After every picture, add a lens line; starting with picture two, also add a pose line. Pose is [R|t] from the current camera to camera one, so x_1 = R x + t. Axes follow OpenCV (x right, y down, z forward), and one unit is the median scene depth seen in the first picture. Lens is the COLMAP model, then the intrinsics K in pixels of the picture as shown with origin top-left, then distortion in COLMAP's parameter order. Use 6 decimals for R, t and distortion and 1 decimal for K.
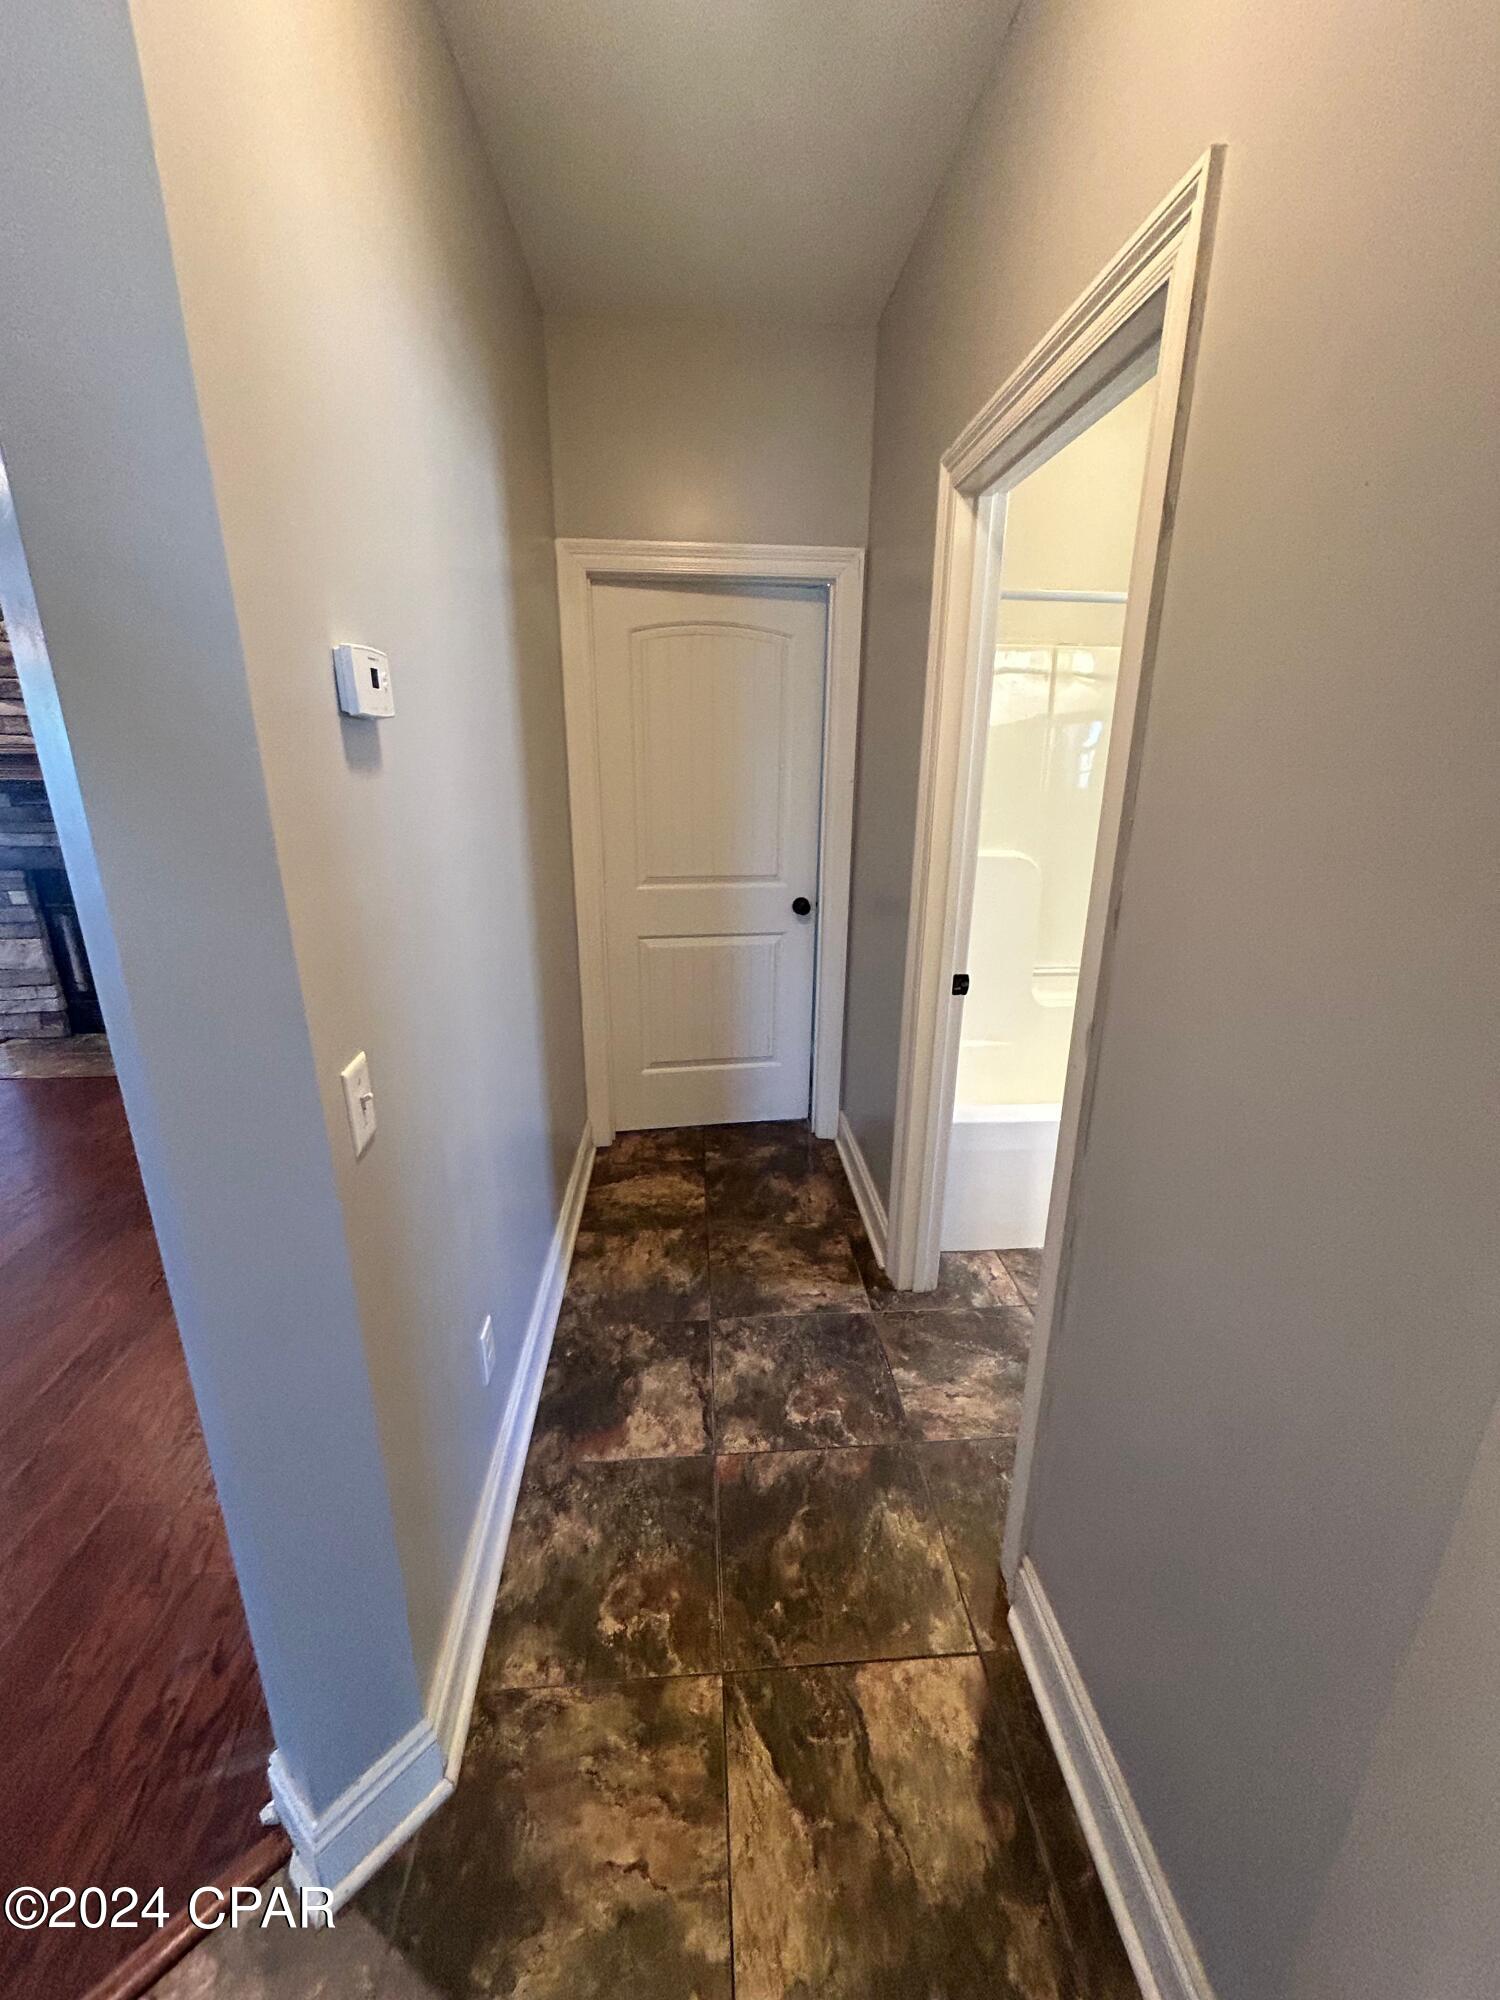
lens RADIAL K [[813.2, 0, 752.8], [0, 813.2, 995.9], [0, 0, 1]] dist [-0.000451, 0.001279]
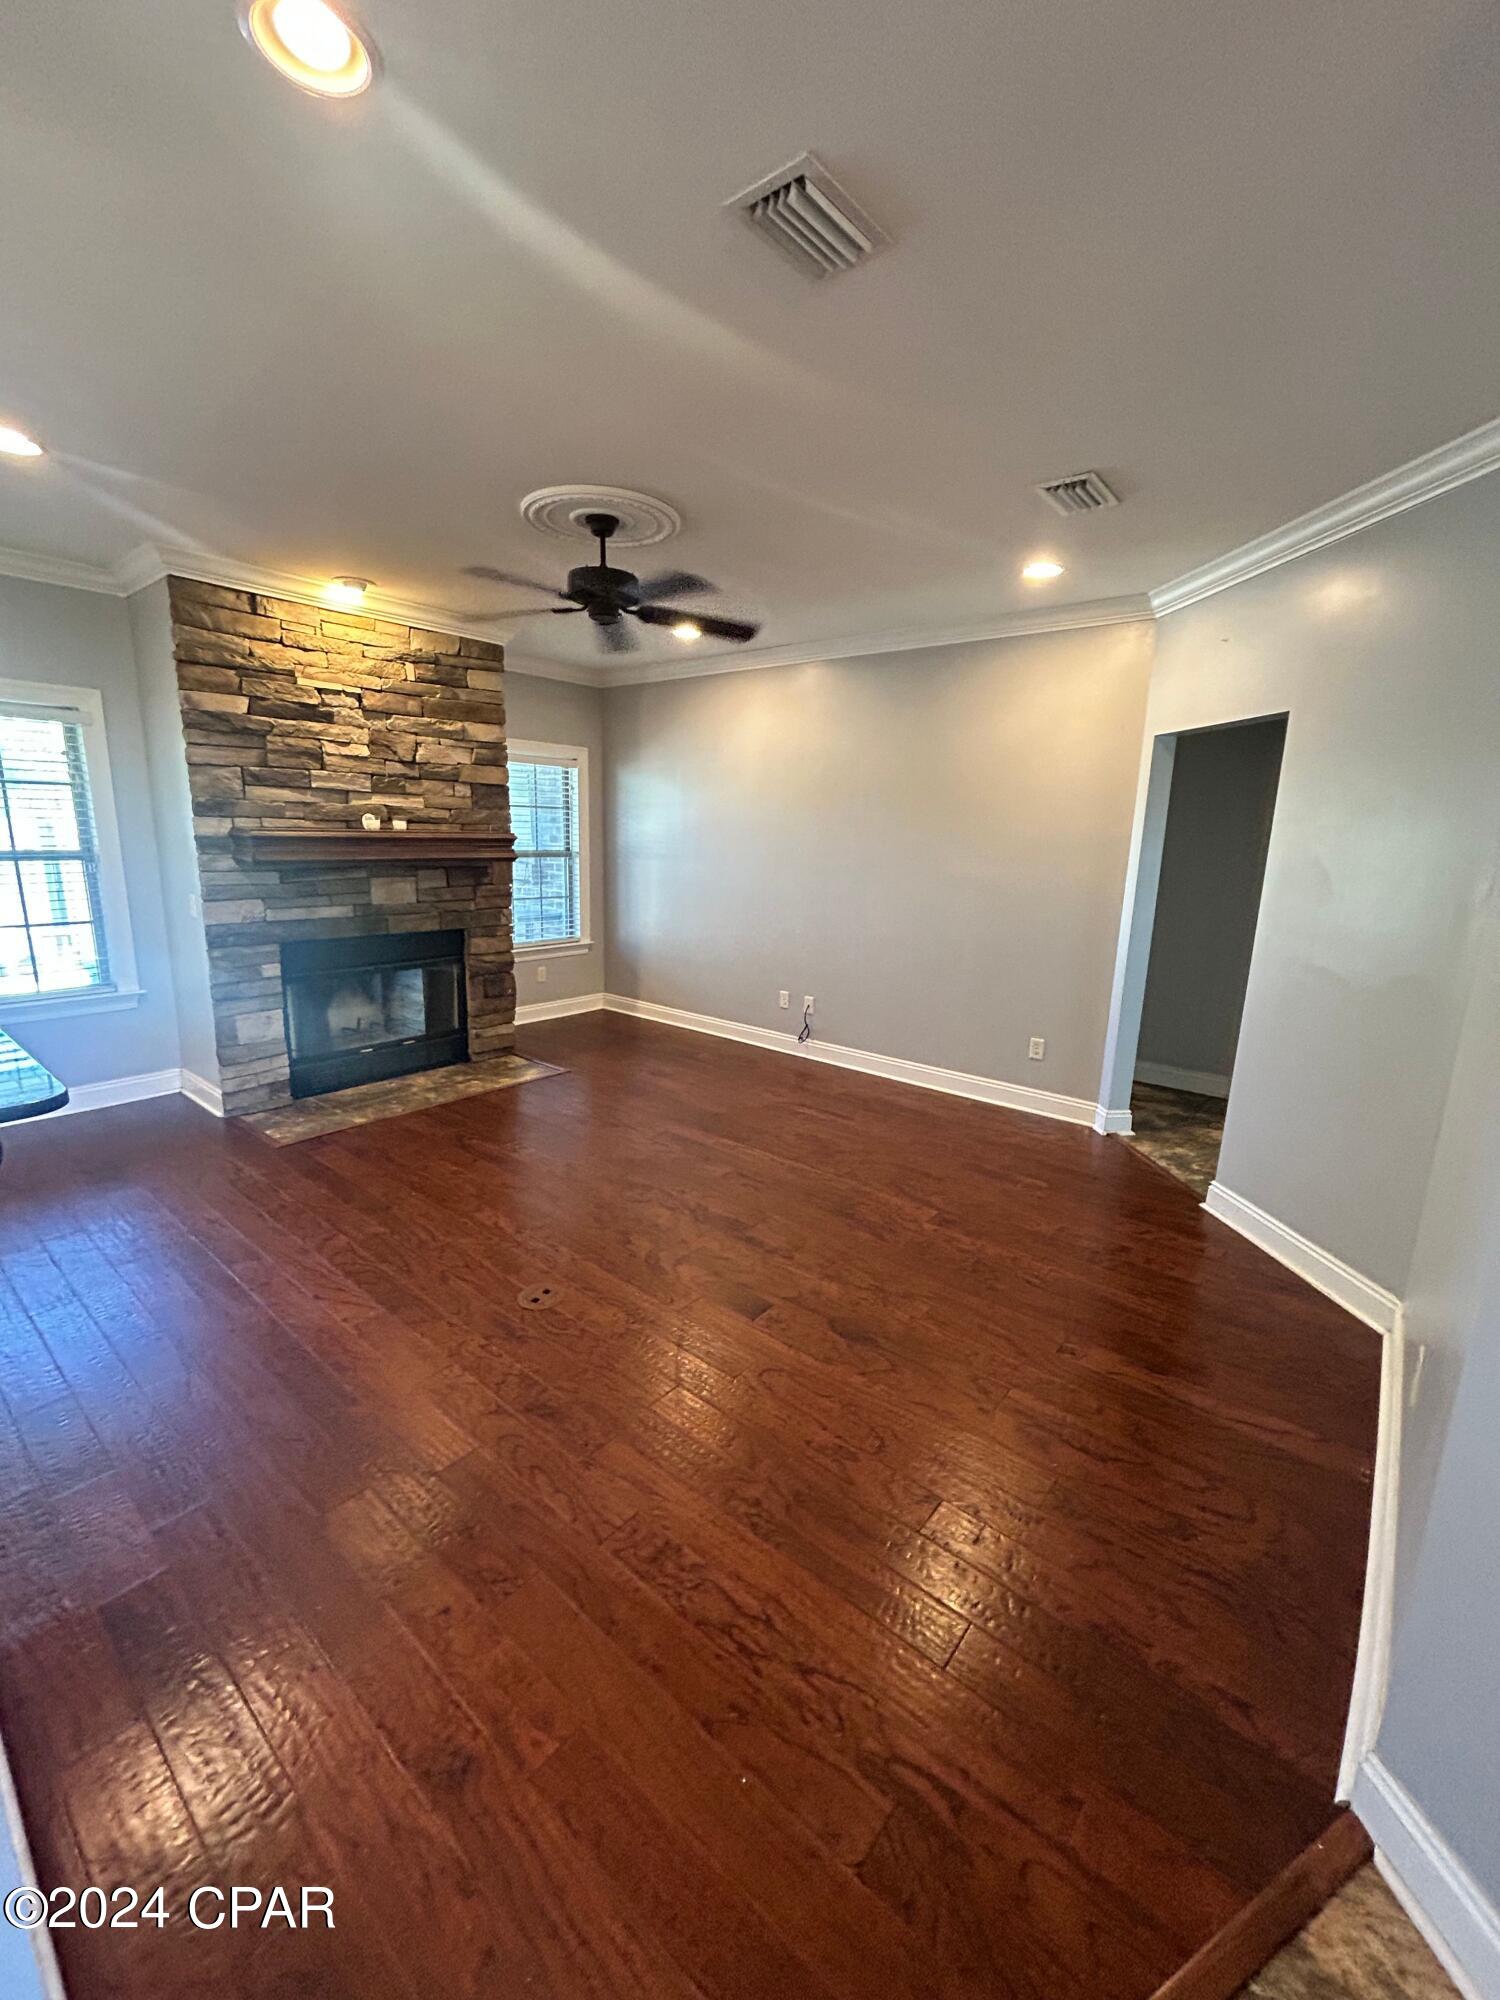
lens RADIAL K [[814.0, 0, 751.1], [0, 814.0, 995.6], [0, 0, 1]] dist [-0.000953, 0.000774]
pose [[0.692524, -0.137524, 0.708164, -3.359235], [0.193930, 0.981015, 0.000865, 0.081101], [-0.694839, 0.136735, 0.706047, -0.438660]]
